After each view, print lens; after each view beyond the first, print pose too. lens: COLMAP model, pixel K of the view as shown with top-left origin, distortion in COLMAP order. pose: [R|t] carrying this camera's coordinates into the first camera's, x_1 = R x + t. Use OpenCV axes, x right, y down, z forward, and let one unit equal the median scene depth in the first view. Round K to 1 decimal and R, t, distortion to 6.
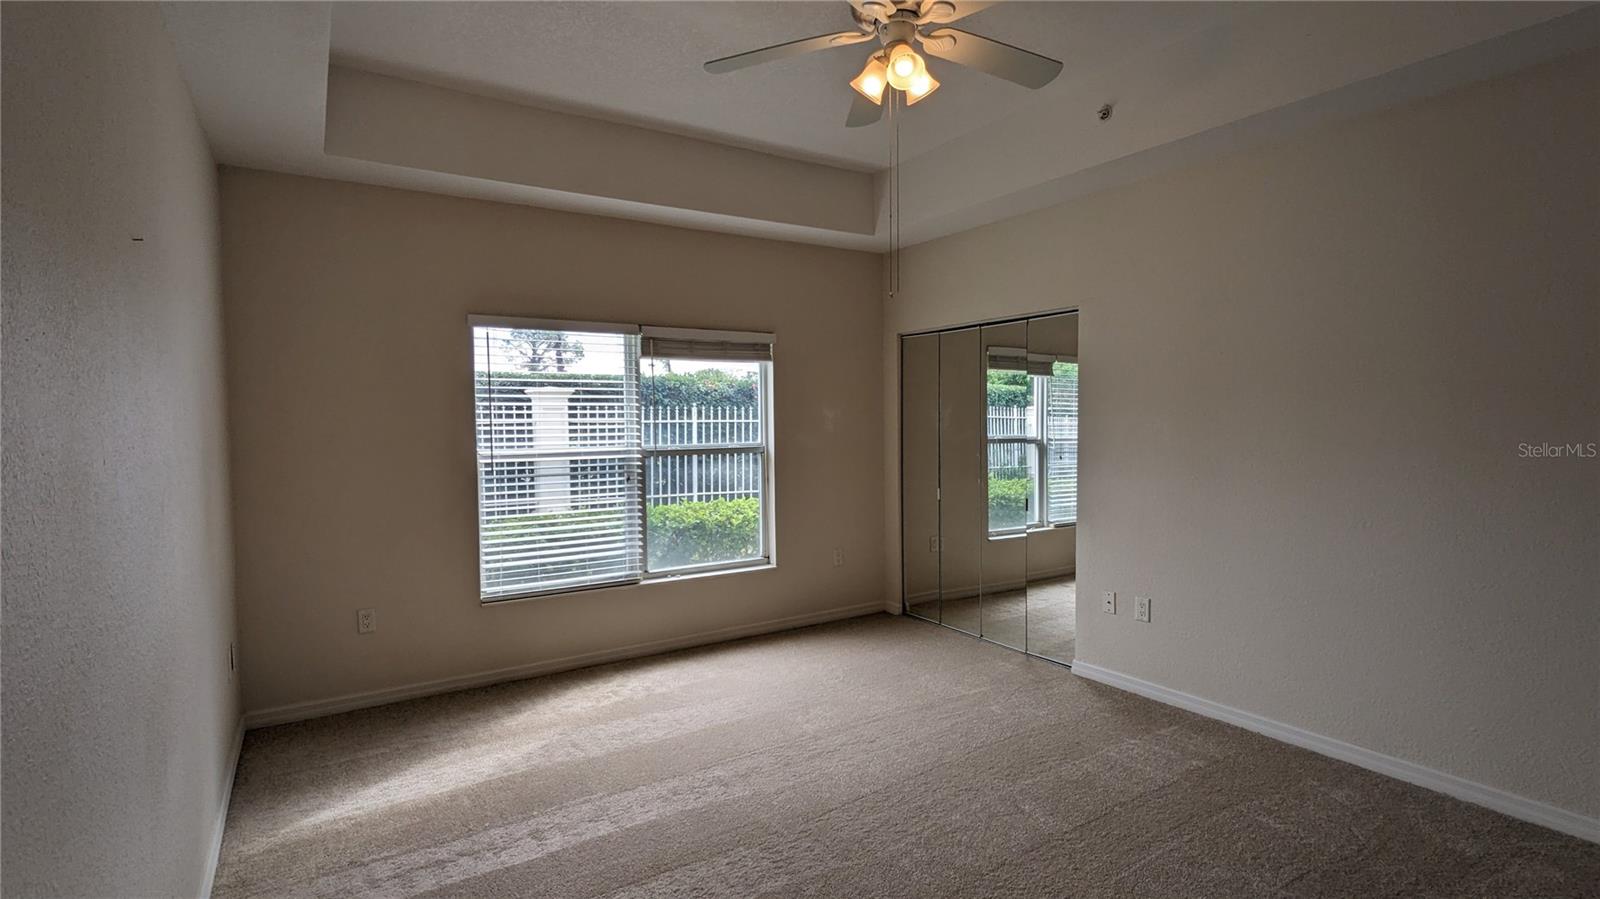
lens RADIAL K [[779.2, 0, 799.2], [0, 779.2, 447.7], [0, 0, 1]] dist [0.014460, 0.000700]
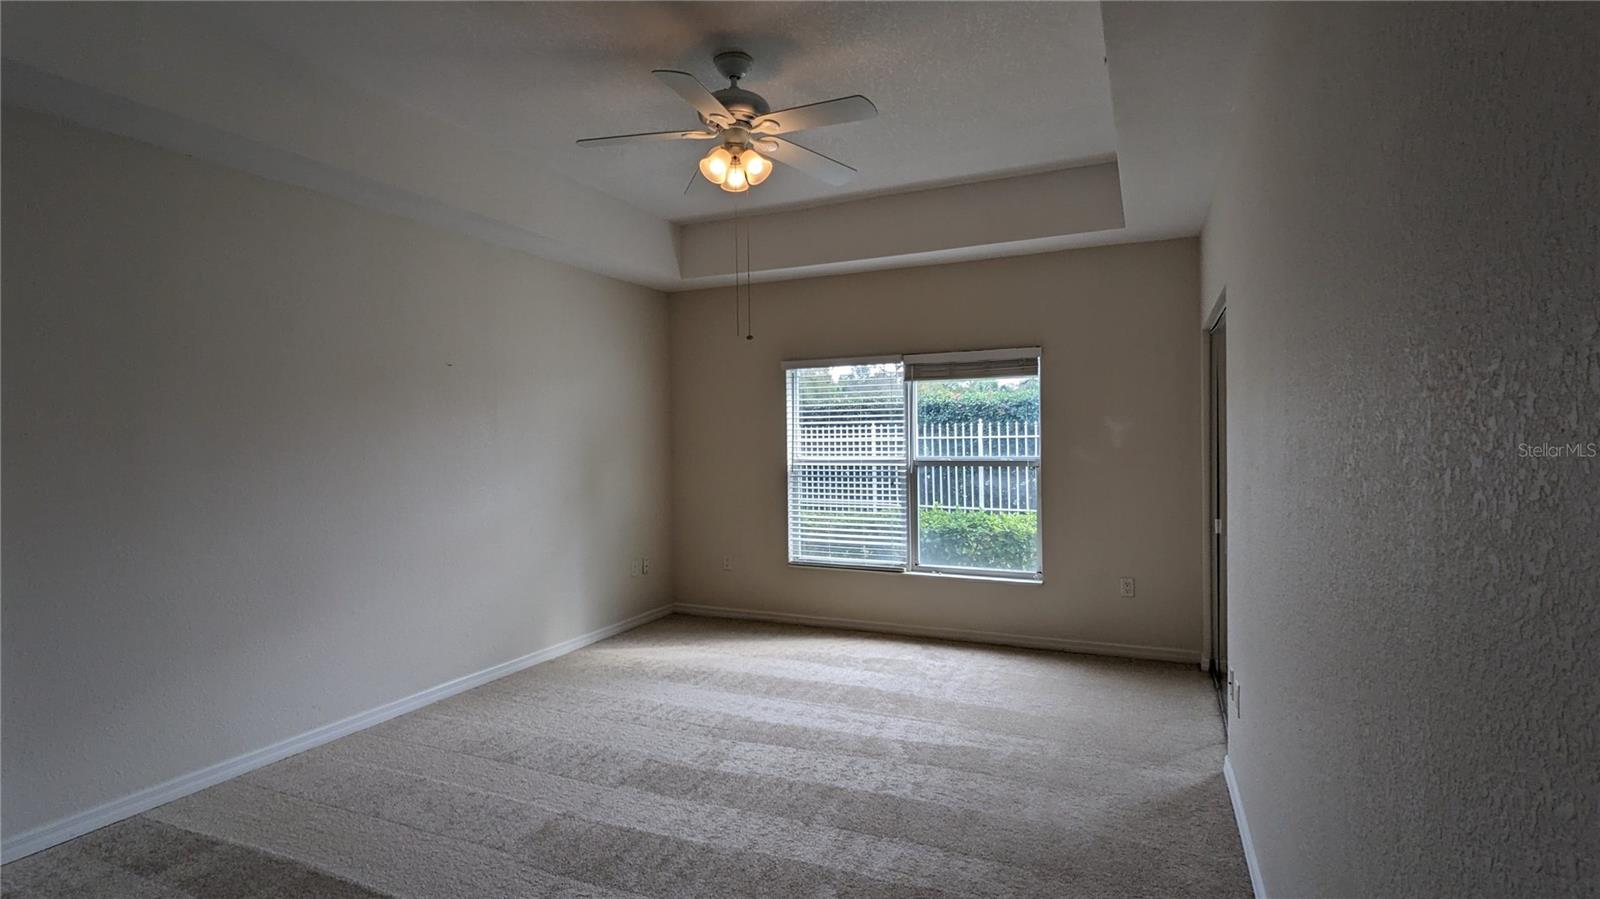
lens RADIAL K [[779.2, 0, 799.7], [0, 779.2, 445.6], [0, 0, 1]] dist [0.014460, 0.000700]
pose [[0.538546, 0.013905, -0.842482, 0.685484], [-0.026454, 0.999650, -0.000412, -0.013743], [0.842181, 0.022509, 0.538725, 0.219266]]
